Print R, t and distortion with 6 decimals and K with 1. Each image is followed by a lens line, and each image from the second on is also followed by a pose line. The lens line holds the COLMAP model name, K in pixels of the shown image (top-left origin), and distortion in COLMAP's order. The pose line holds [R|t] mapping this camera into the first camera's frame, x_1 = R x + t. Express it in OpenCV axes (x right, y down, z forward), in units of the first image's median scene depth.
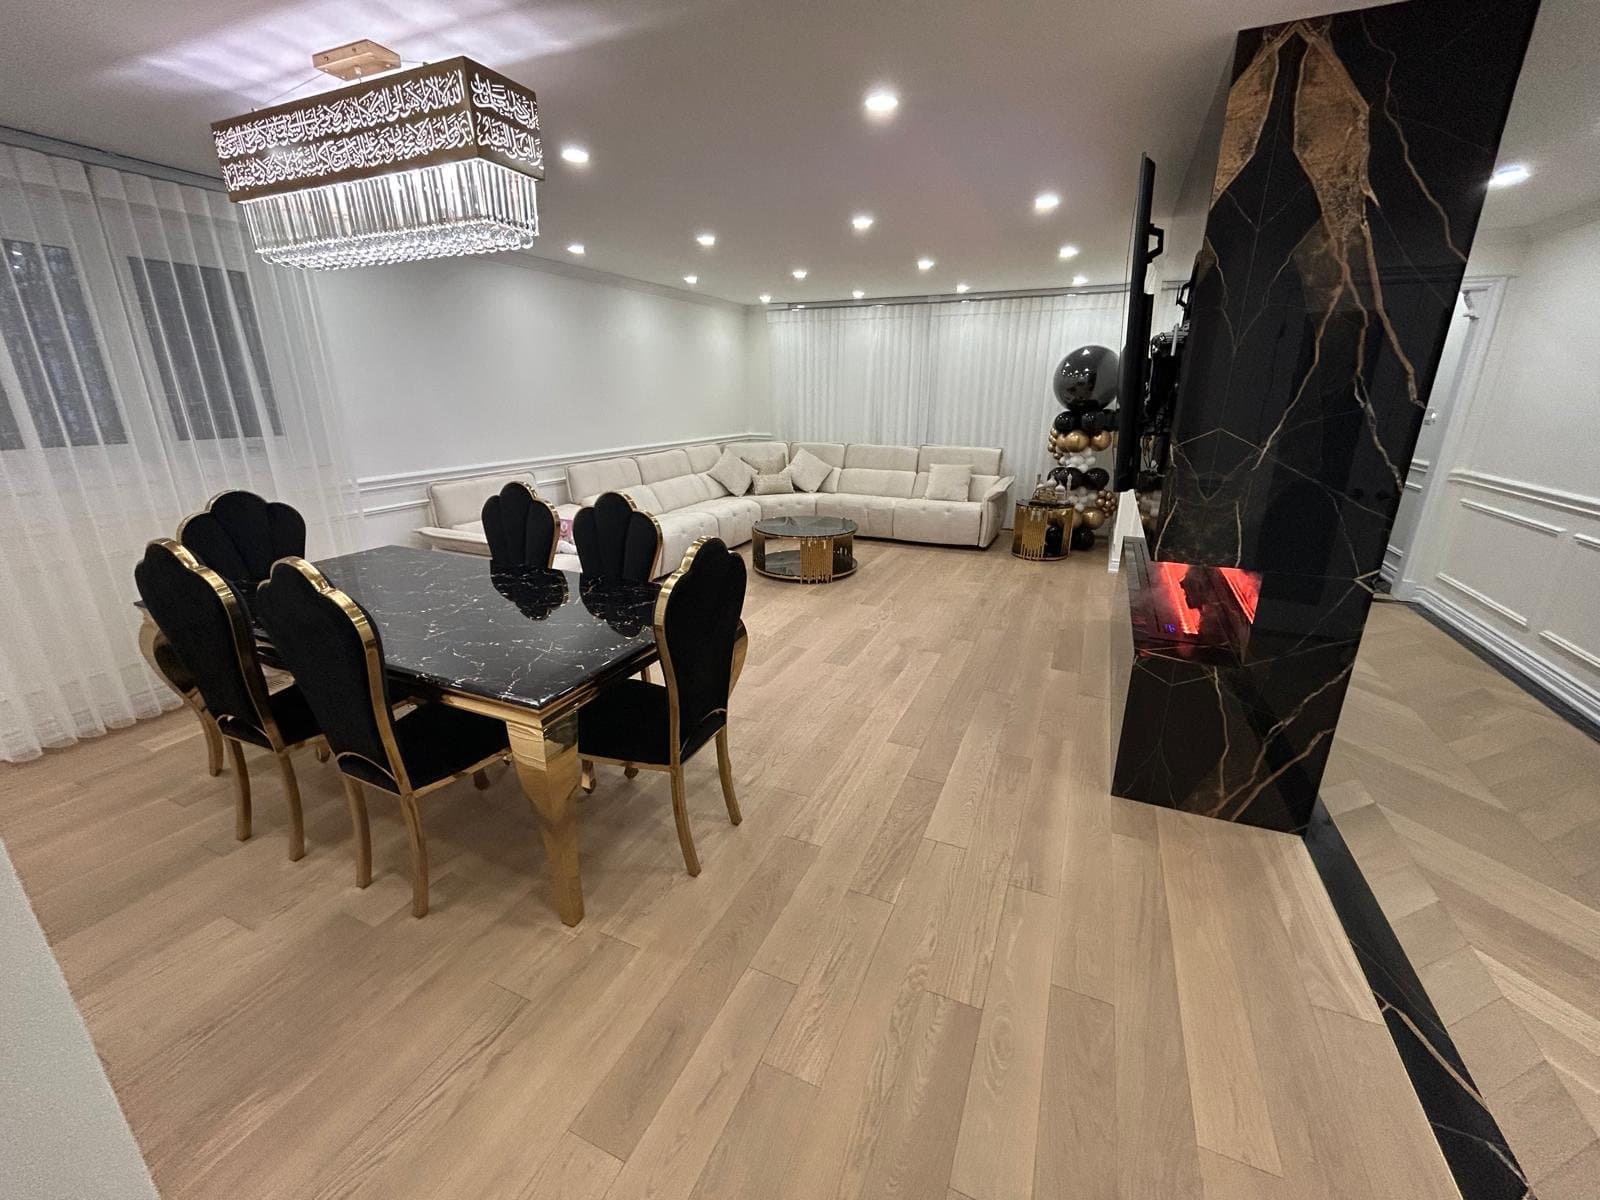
lens RADIAL K [[648.7, 0, 796.2], [0, 648.7, 597.0], [0, 0, 1]] dist [0.001212, 0.000020]
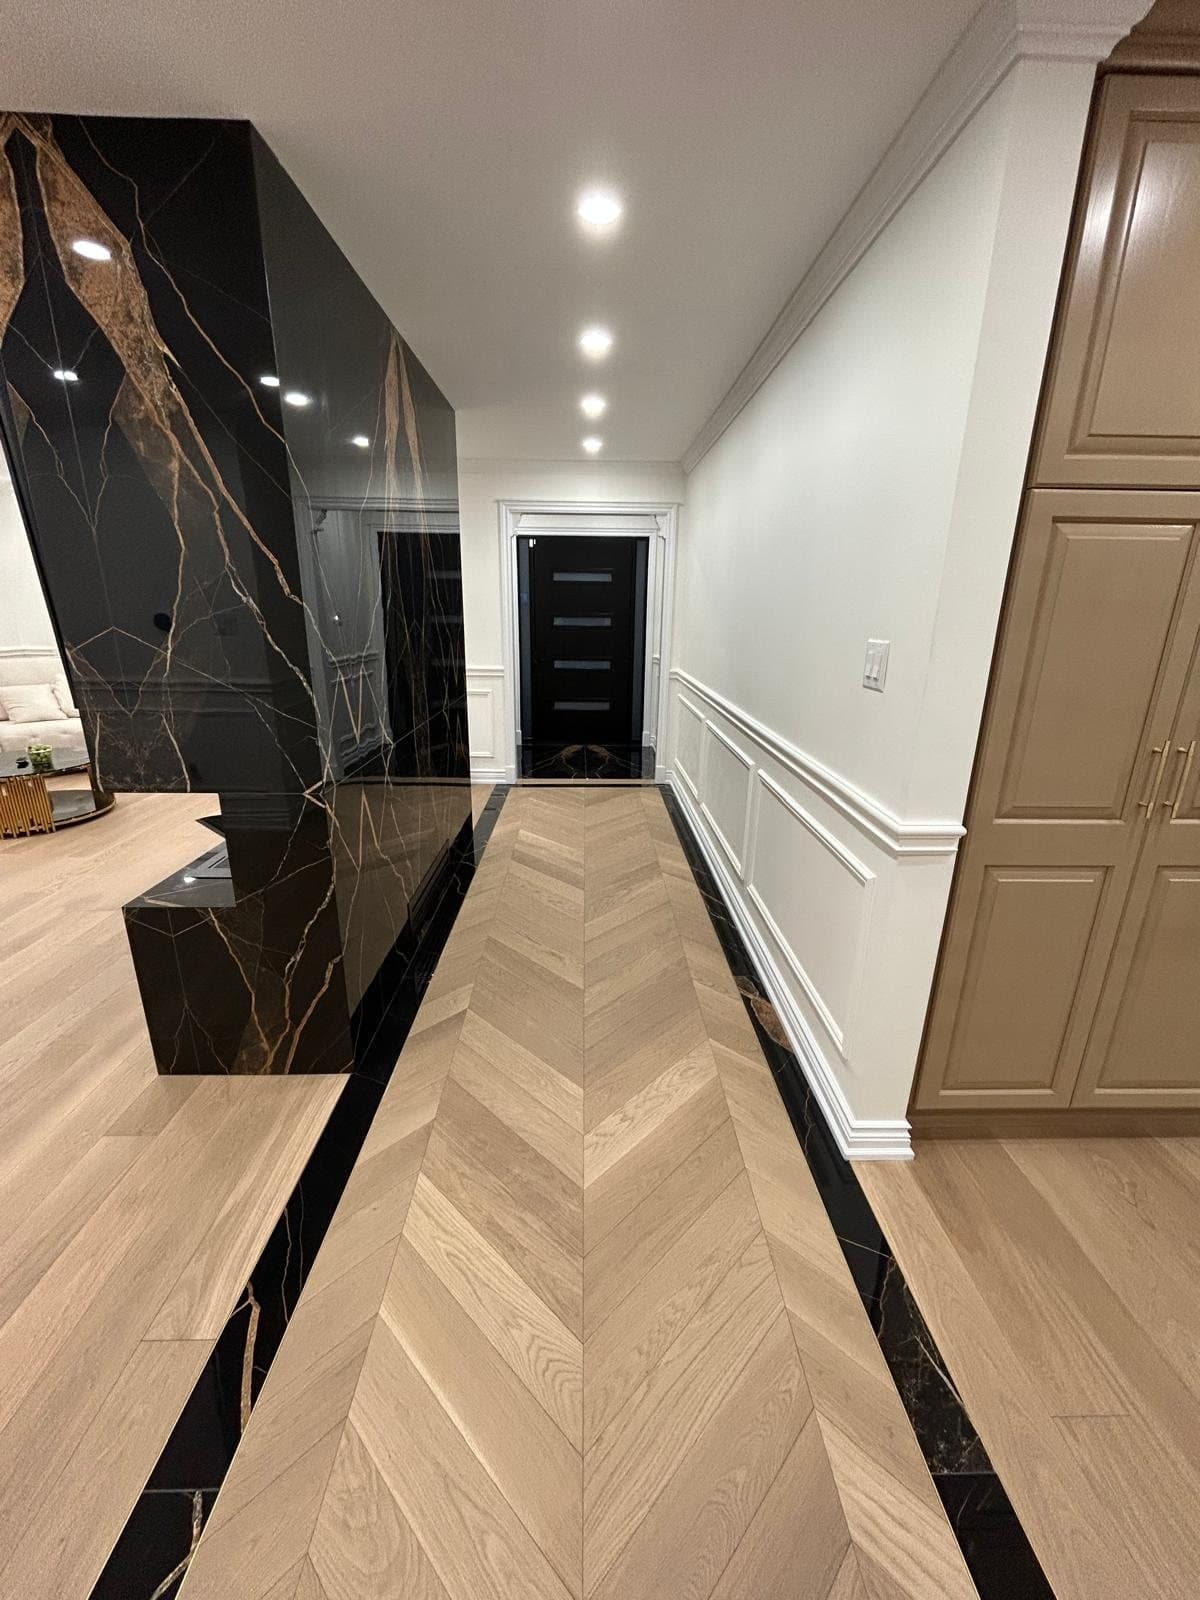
lens RADIAL K [[648.7, 0, 598.1], [0, 648.7, 799.9], [0, 0, 1]] dist [0.001212, 0.000020]
pose [[0.905026, -0.111057, 0.410603, 0.914868], [0.116688, 0.993103, 0.011410, 0.019740], [-0.409038, 0.037586, 0.911743, 0.012475]]
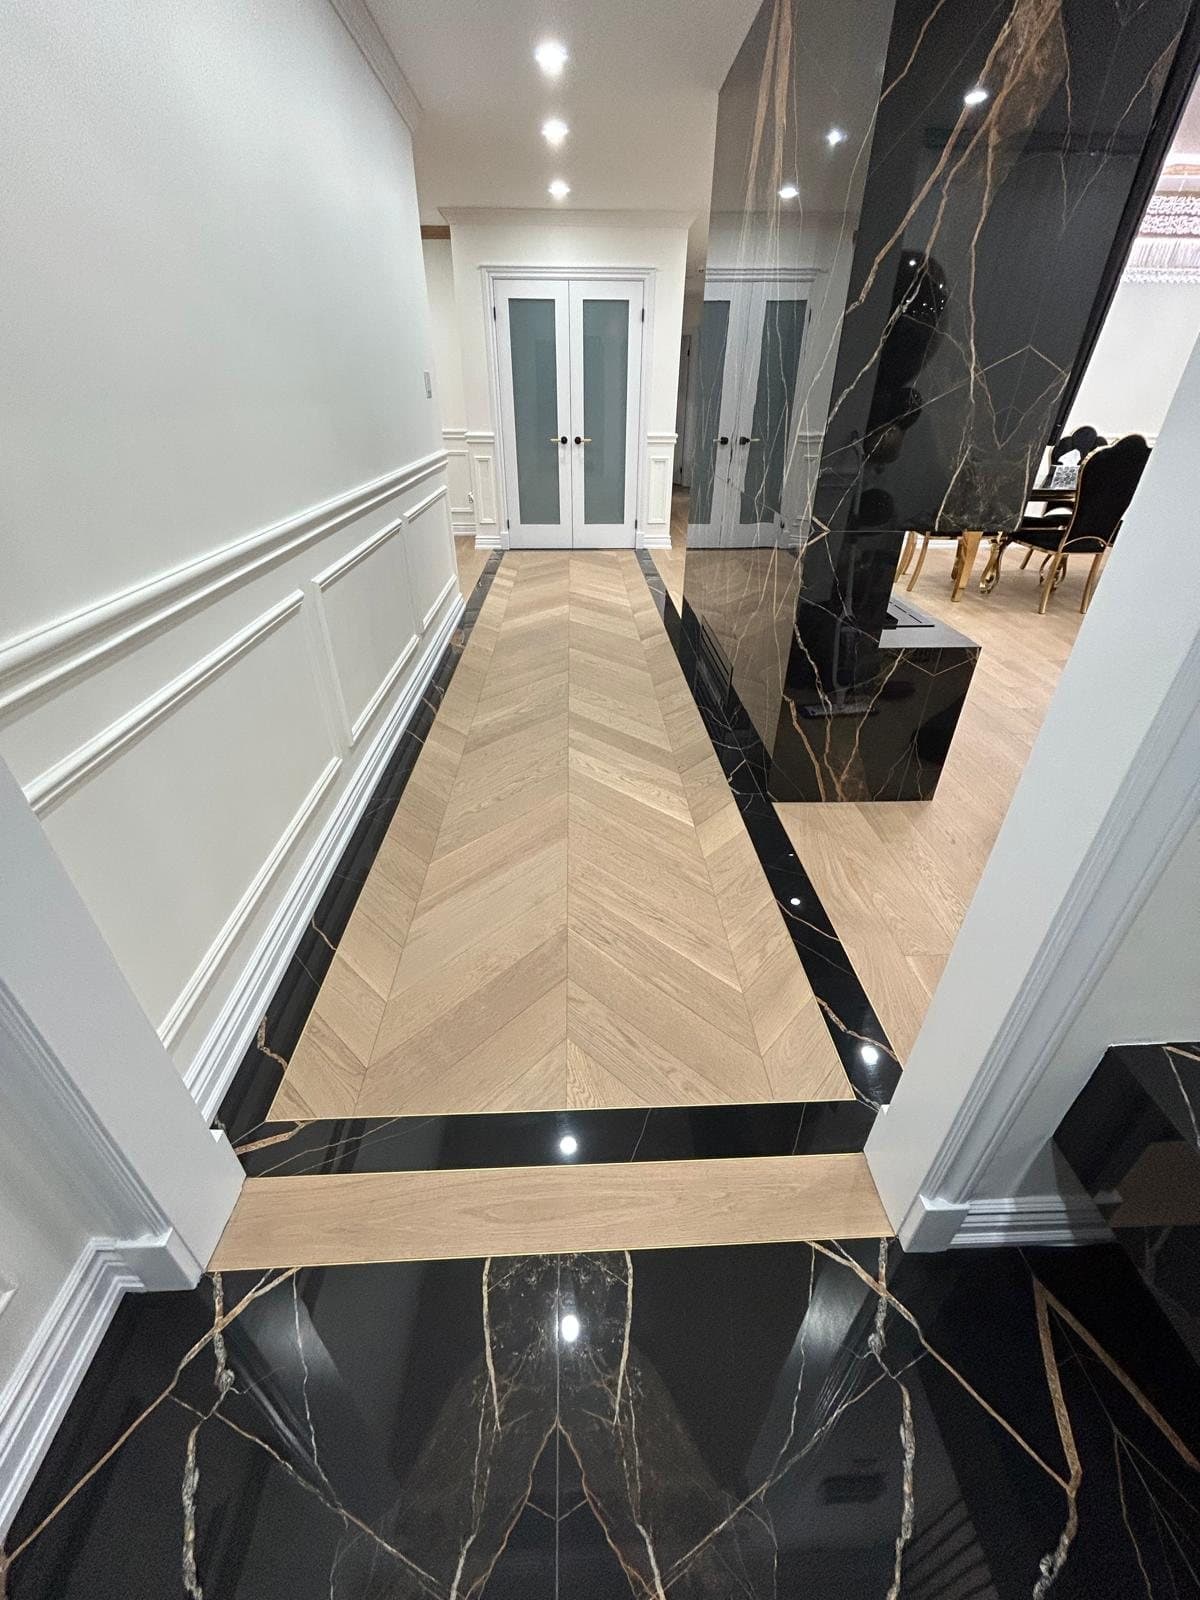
lens RADIAL K [[648.7, 0, 603.9], [0, 648.7, 805.3], [0, 0, 1]] dist [0.001212, 0.000020]
pose [[-0.892635, 0.226143, -0.389952, 2.208820], [-0.152035, 0.663342, 0.732709, -0.763364], [0.424368, 0.713328, -0.557741, 2.814765]]
